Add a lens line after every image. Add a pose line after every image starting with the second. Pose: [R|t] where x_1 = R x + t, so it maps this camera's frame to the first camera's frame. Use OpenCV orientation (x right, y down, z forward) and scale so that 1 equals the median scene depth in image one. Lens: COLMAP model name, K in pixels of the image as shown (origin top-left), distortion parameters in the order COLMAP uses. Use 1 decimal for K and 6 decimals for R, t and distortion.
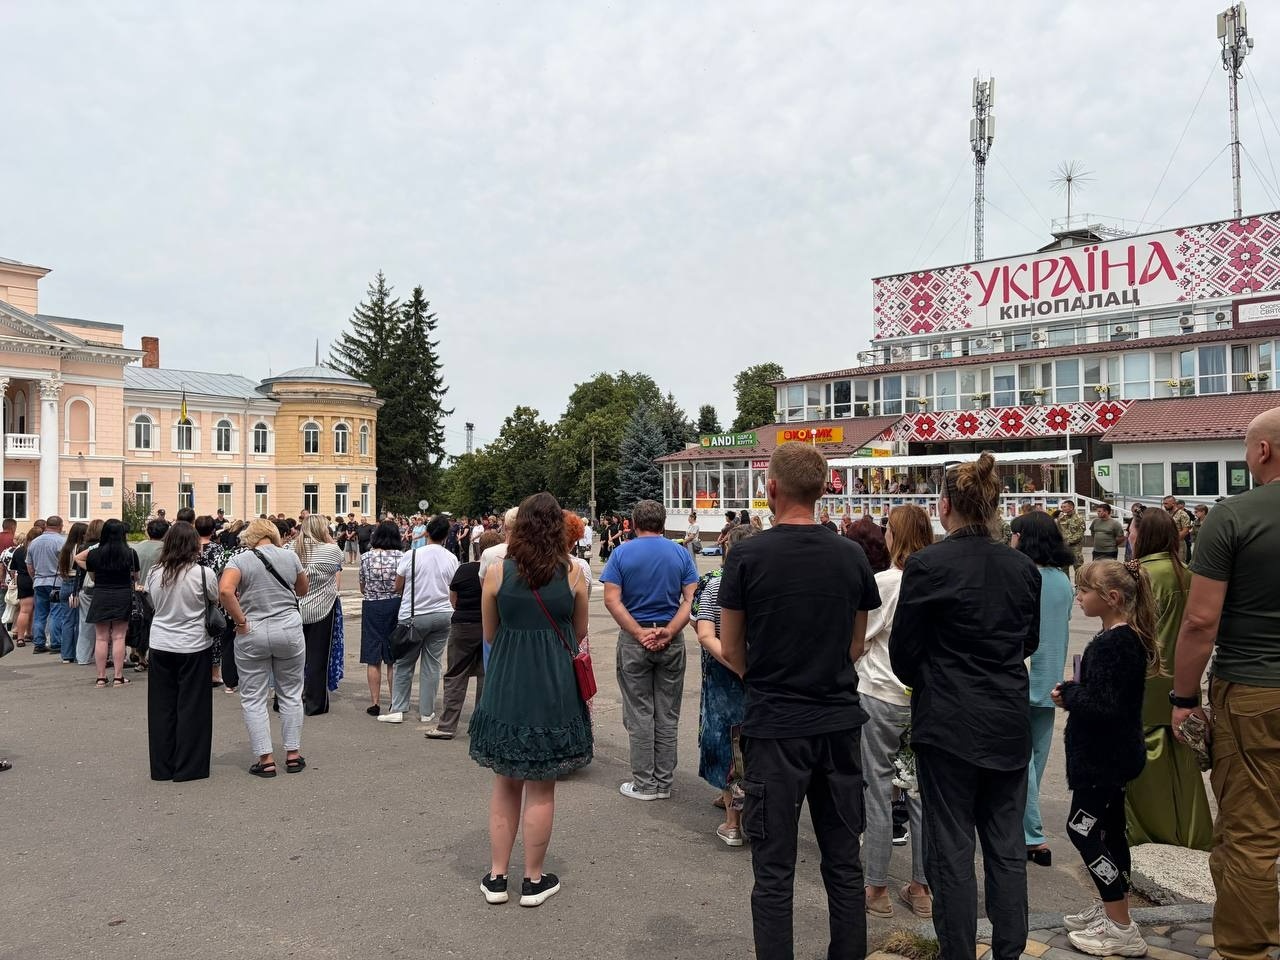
lens RADIAL K [[968.6, 0, 635.9], [0, 968.6, 488.9], [0, 0, 1]] dist [0.026938, -0.024047]
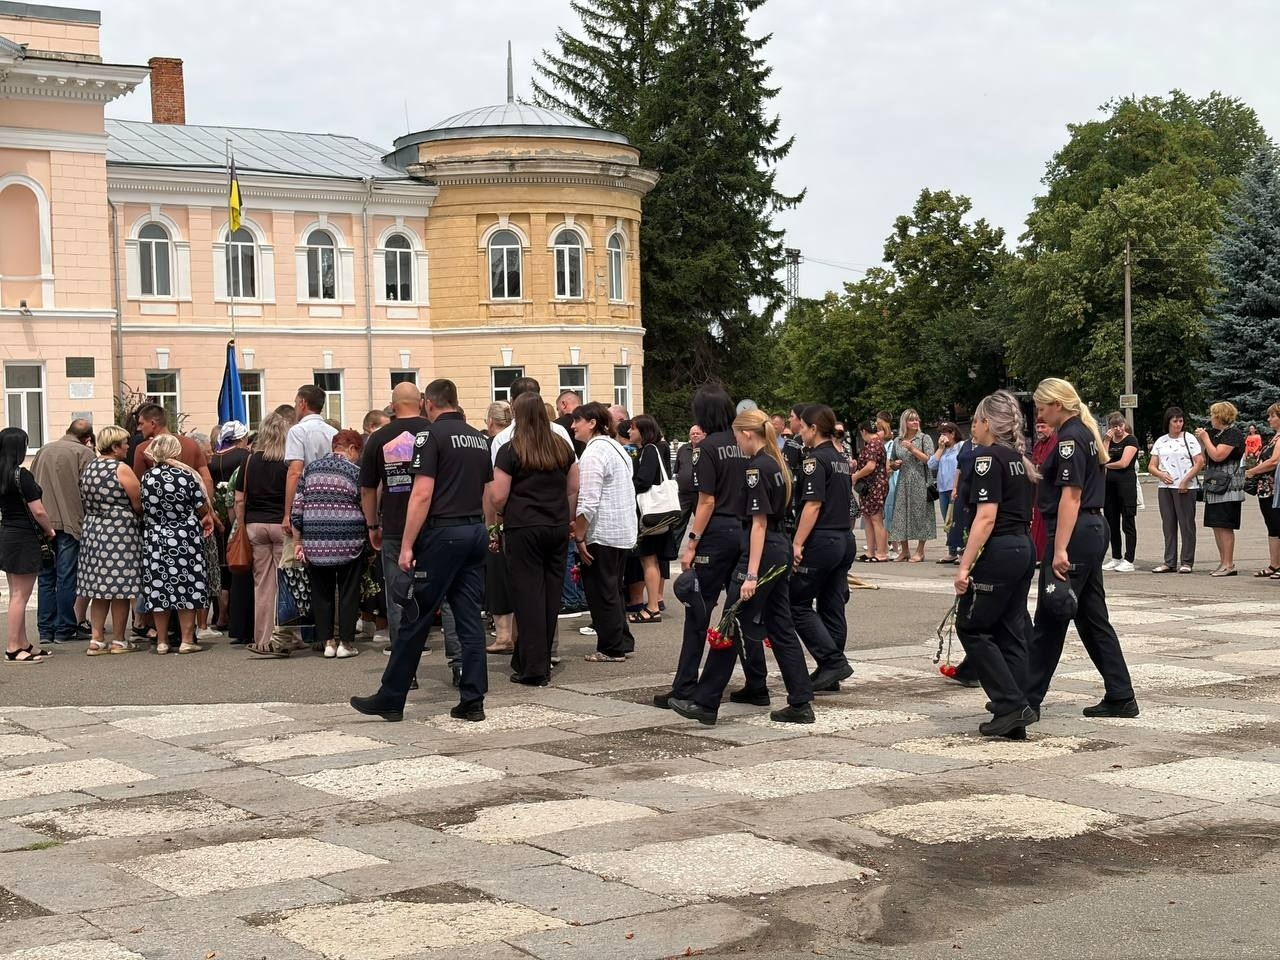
lens RADIAL K [[1910.3, 0, 626.4], [0, 1910.3, 488.4], [0, 0, 1]] dist [0.141192, 0.000000]
pose [[0.969766, -0.012422, -0.243722, -0.067575], [0.025148, 0.998474, 0.049174, 0.008742], [0.242739, -0.053816, 0.968598, 0.158495]]
